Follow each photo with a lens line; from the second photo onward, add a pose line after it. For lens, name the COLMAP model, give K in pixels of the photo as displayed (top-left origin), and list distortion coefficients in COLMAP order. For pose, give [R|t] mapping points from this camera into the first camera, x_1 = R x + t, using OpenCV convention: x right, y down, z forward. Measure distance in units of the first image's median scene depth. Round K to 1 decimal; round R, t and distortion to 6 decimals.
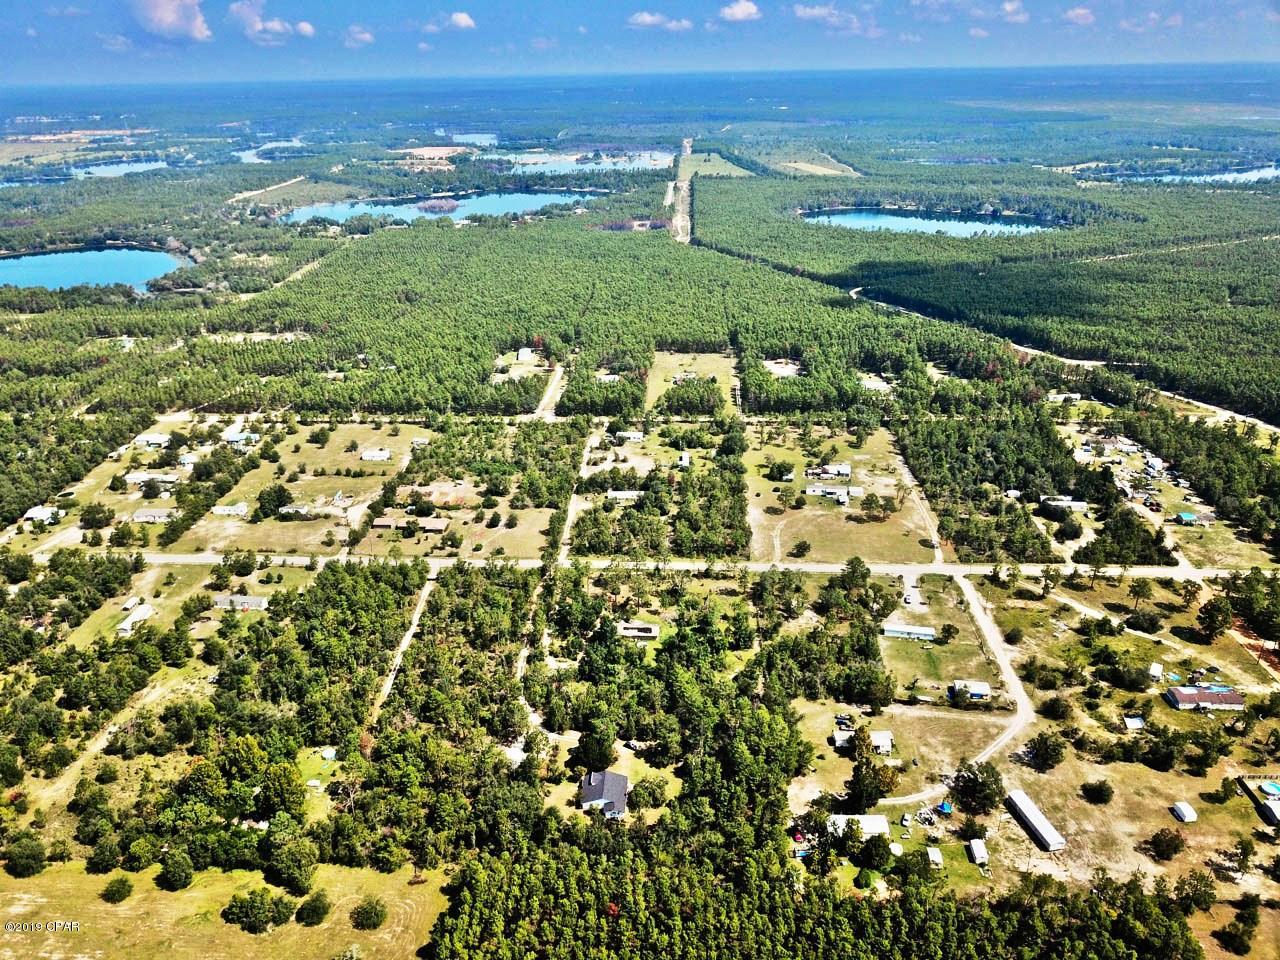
lens RADIAL K [[970.7, 0, 640.0], [0, 970.7, 480.0], [0, 0, 1]] dist [0.010736, -0.008251]
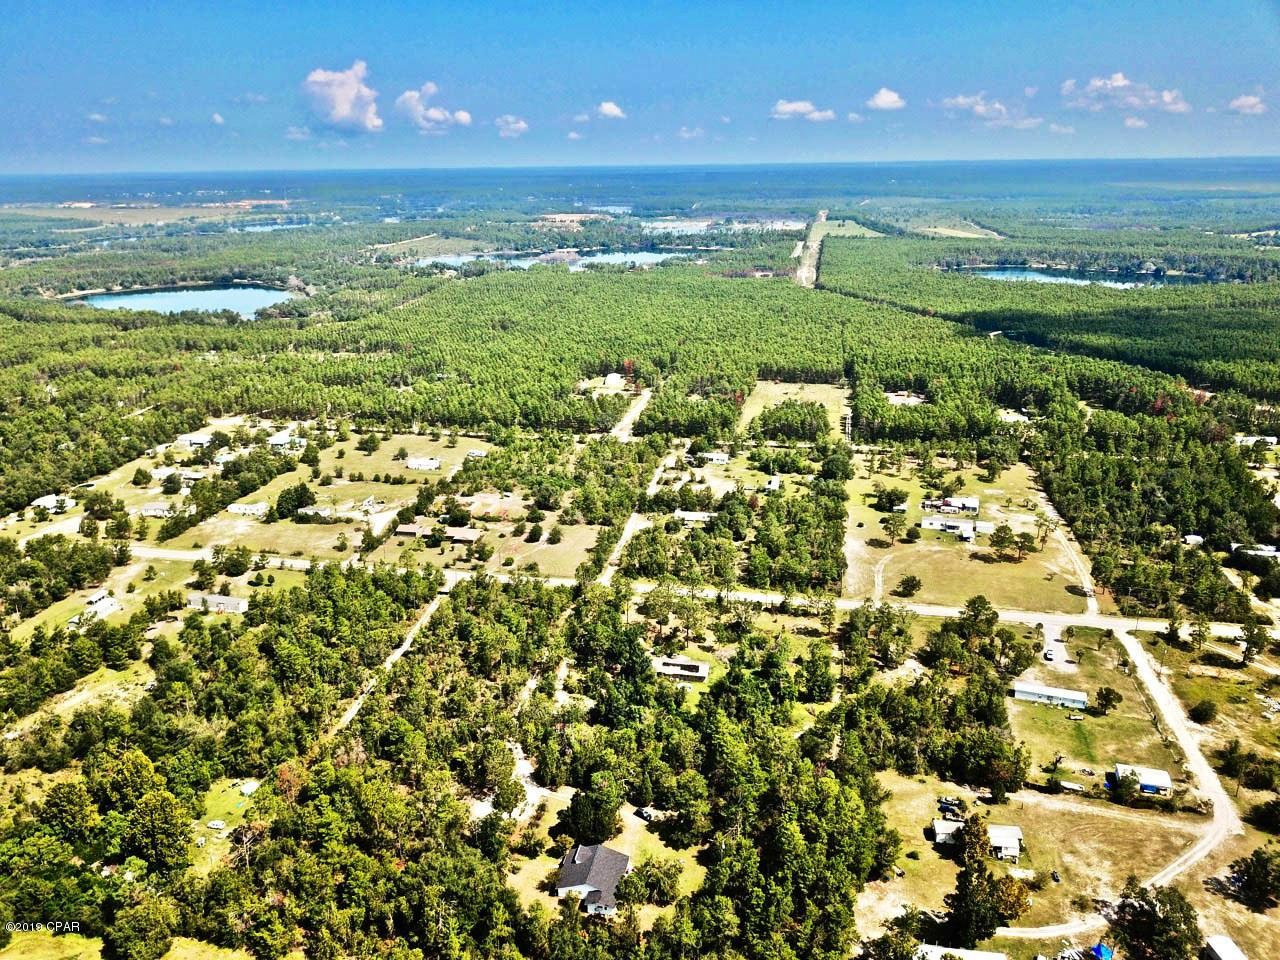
lens RADIAL K [[967.8, 0, 640.0], [0, 967.8, 480.0], [0, 0, 1]] dist [-0.000022, 0.007494]
pose [[0.989826, 0.044551, -0.135128, 0.056694], [-0.055975, 0.995063, -0.081955, 0.065194], [0.130810, 0.088685, 0.987433, 0.204034]]
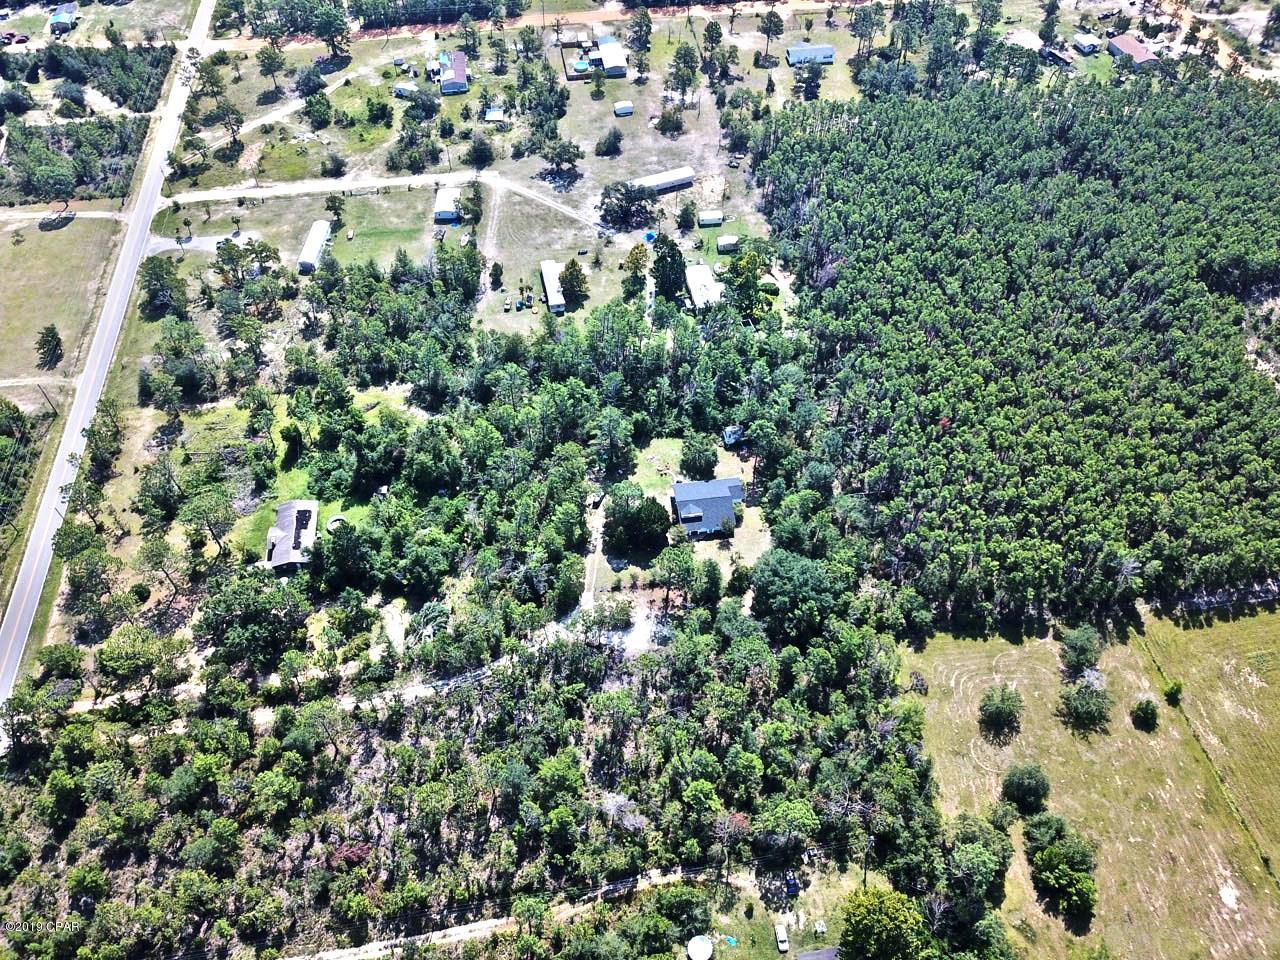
lens RADIAL K [[970.7, 0, 640.0], [0, 970.7, 480.0], [0, 0, 1]] dist [0.010736, -0.008251]
pose [[-0.181320, -0.756208, 0.628706, -0.344399], [0.395846, 0.529104, 0.750570, -0.194064], [-0.900238, 0.384964, 0.203405, 0.629640]]
